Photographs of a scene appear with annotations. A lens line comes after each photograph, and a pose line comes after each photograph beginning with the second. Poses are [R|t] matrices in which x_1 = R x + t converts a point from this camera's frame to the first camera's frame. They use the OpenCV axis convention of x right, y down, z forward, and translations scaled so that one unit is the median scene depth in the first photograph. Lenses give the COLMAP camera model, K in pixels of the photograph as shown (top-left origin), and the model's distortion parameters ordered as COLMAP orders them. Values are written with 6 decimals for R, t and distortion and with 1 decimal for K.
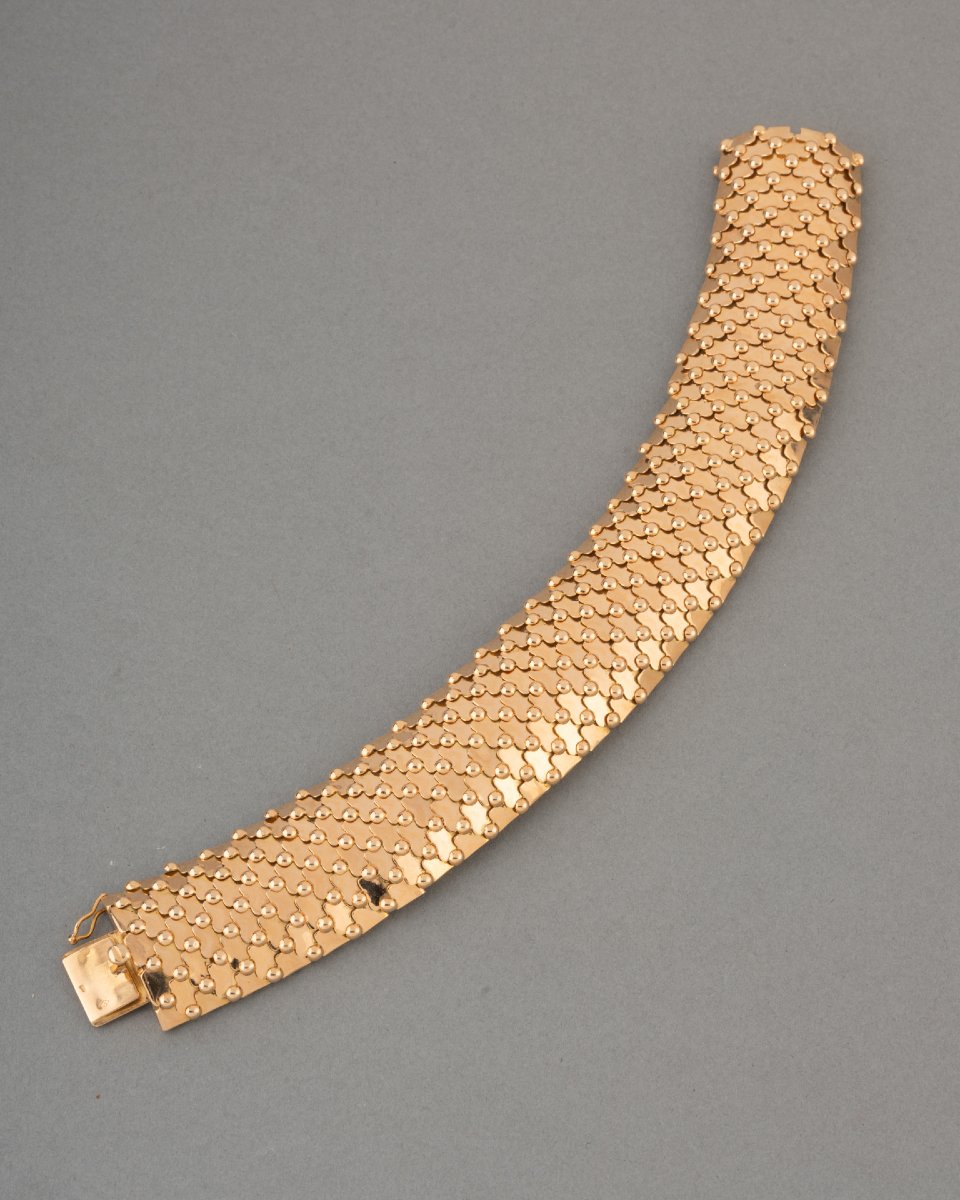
lens RADIAL K [[6213.7, 0, 480.0], [0, 6213.7, 600.0], [0, 0, 1]] dist [0.681432, -4.160074]
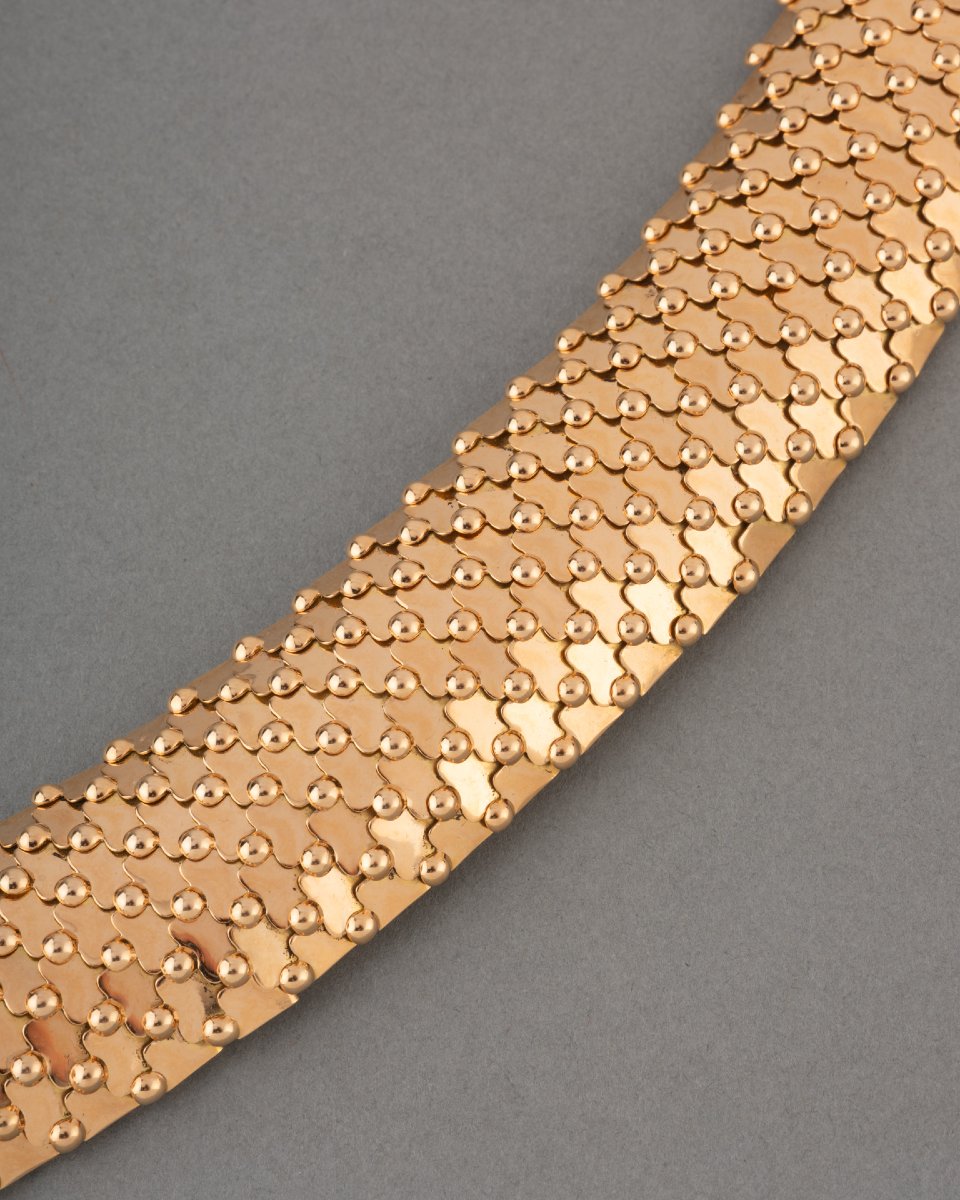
lens RADIAL K [[6453.2, 0, 480.0], [0, 6453.2, 600.0], [0, 0, 1]] dist [0.780688, 8.959441]
pose [[0.998526, -0.012639, -0.052784, 0.031809], [0.017207, 0.996059, 0.087011, -0.027142], [0.051477, -0.087791, 0.994808, 0.497390]]
